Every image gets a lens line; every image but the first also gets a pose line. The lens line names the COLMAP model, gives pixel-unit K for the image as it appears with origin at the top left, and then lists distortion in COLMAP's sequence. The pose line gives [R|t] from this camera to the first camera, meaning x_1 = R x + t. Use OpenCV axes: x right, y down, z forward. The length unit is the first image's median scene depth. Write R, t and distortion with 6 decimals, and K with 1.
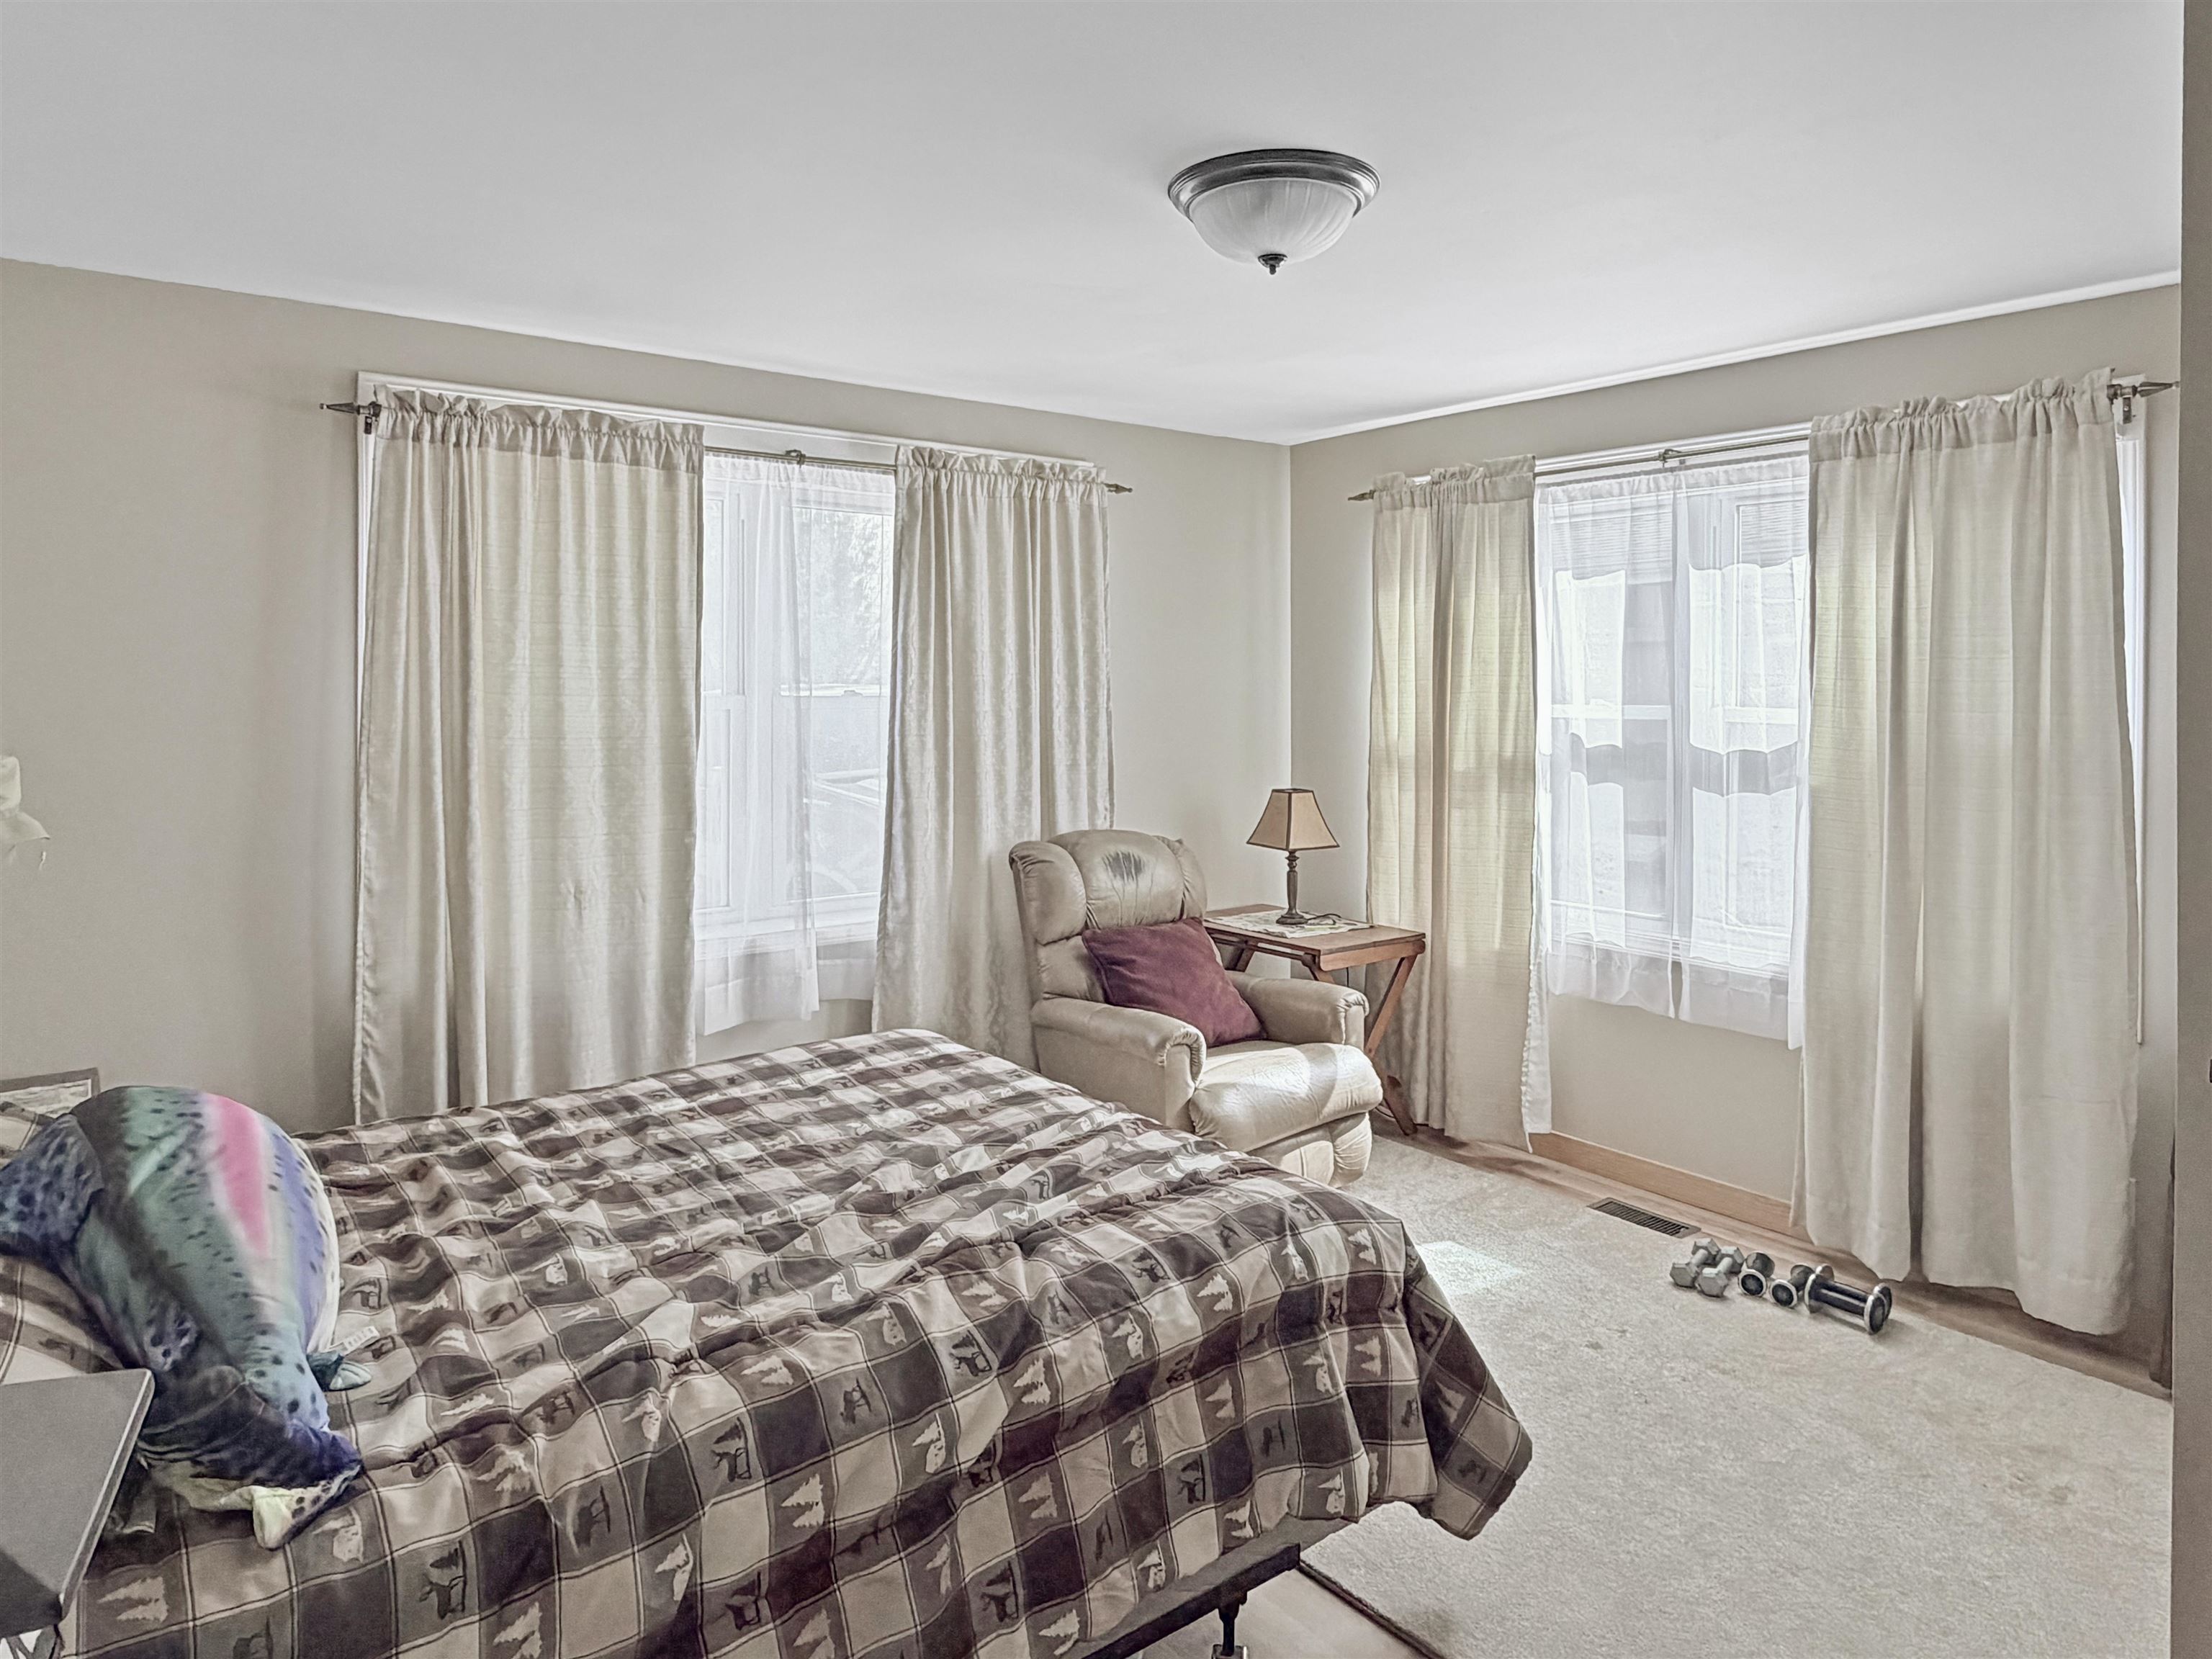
lens RADIAL K [[1412.8, 0, 1106.0], [0, 1412.8, 829.5], [0, 0, 1]] dist [-0.000450, -0.000430]
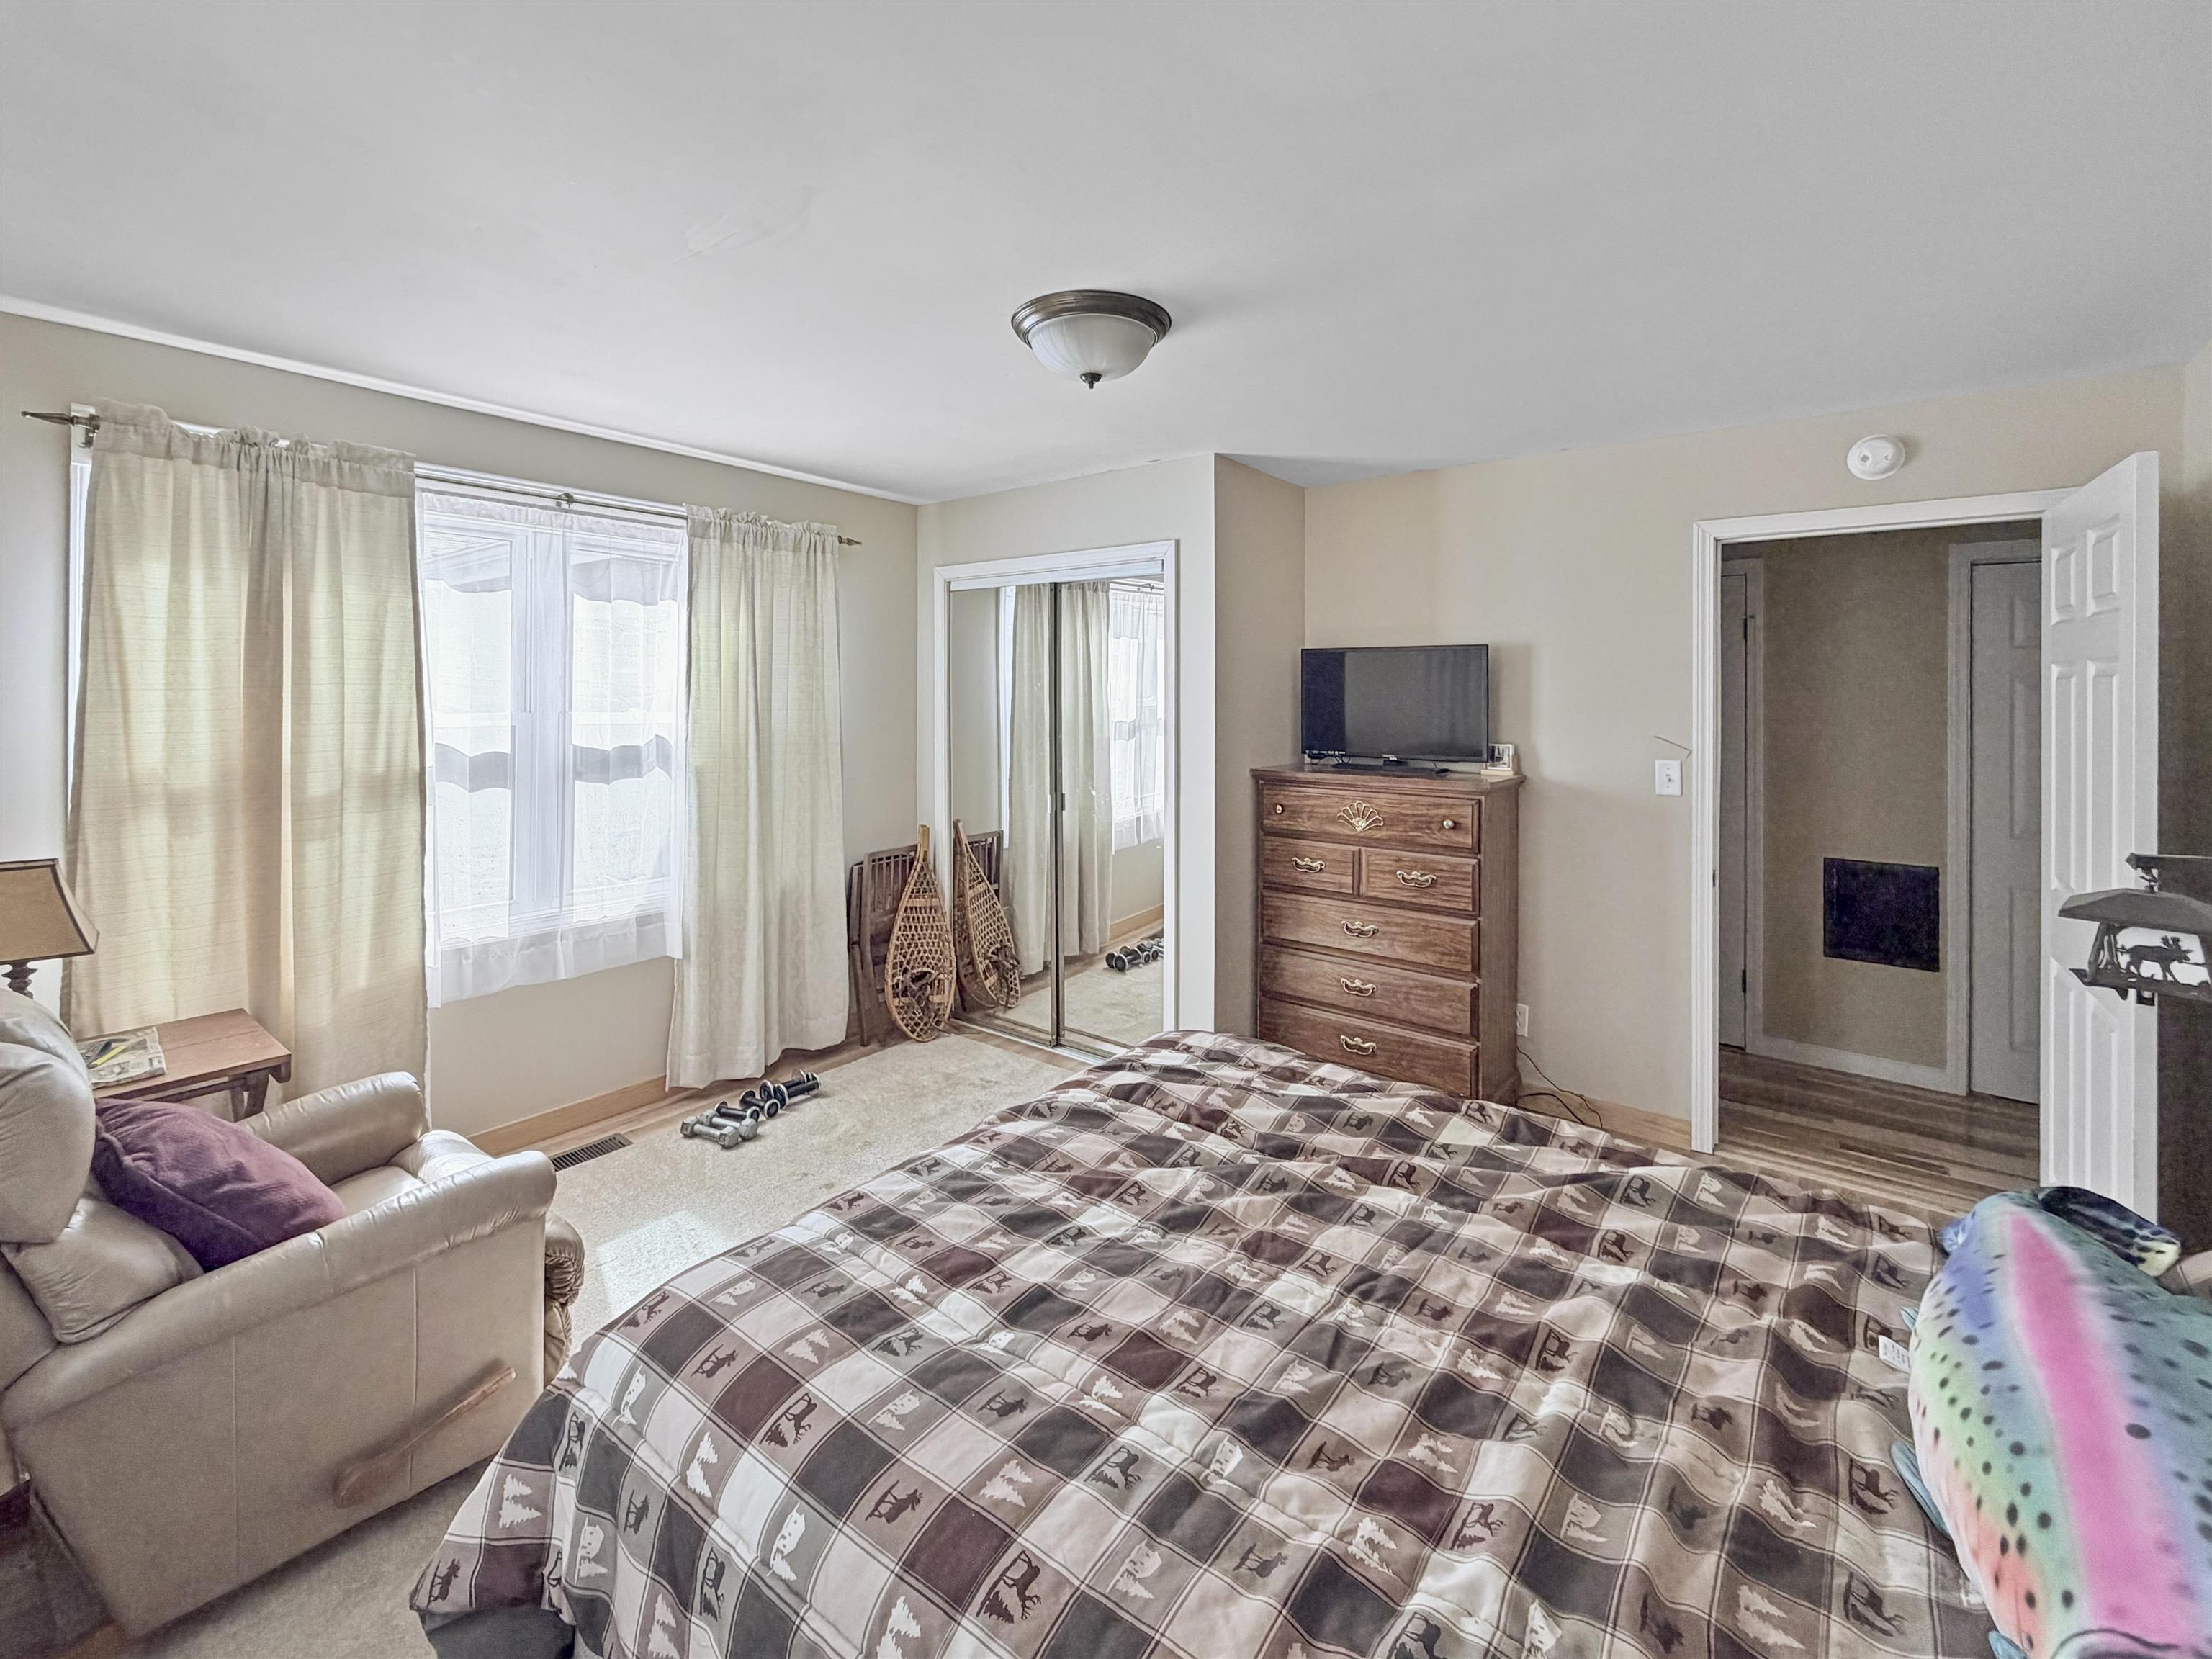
lens RADIAL K [[886.0, 0, 1103.3], [0, 886.0, 789.5], [0, 0, 1]] dist [-0.001534, -0.000241]
pose [[-0.220251, -0.094599, 0.970845, -0.405362], [0.110983, 0.986393, 0.121293, -0.062659], [-0.969109, 0.134462, -0.206755, 0.705467]]
